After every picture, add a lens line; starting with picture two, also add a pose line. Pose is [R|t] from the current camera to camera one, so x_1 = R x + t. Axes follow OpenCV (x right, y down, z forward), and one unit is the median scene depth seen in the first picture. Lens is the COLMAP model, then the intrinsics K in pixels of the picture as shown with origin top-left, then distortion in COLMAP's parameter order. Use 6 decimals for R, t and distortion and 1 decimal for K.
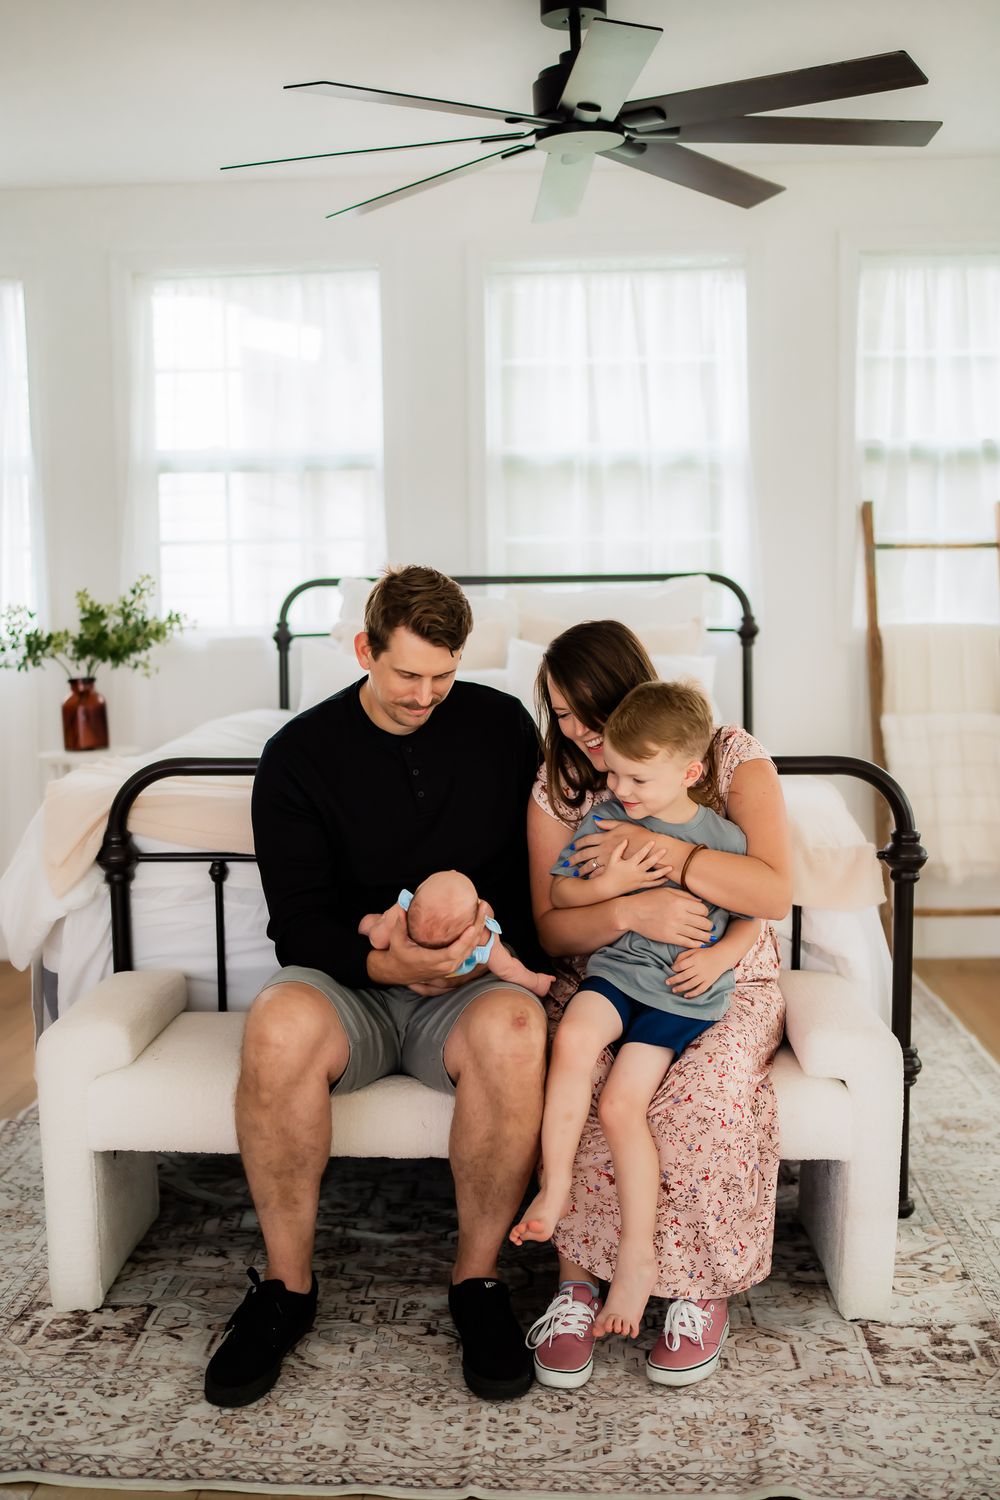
lens RADIAL K [[1690.9, 0, 496.8], [0, 1690.9, 746.3], [0, 0, 1]] dist [0.017214, 0.037285]
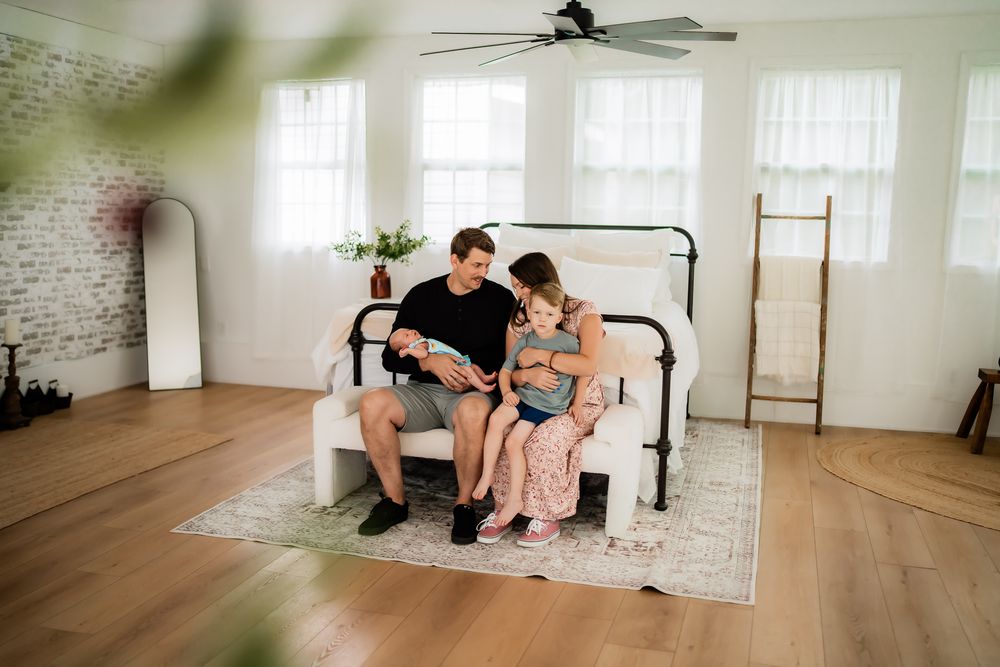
lens RADIAL K [[1127.3, 0, 502.1], [0, 1127.3, 361.6], [0, 0, 1]] dist [0.017214, 0.037285]
pose [[0.972694, 0.062559, -0.223500, 0.368131], [-0.051193, 0.997101, 0.056297, -0.009488], [0.226374, -0.043318, 0.973077, -0.593901]]
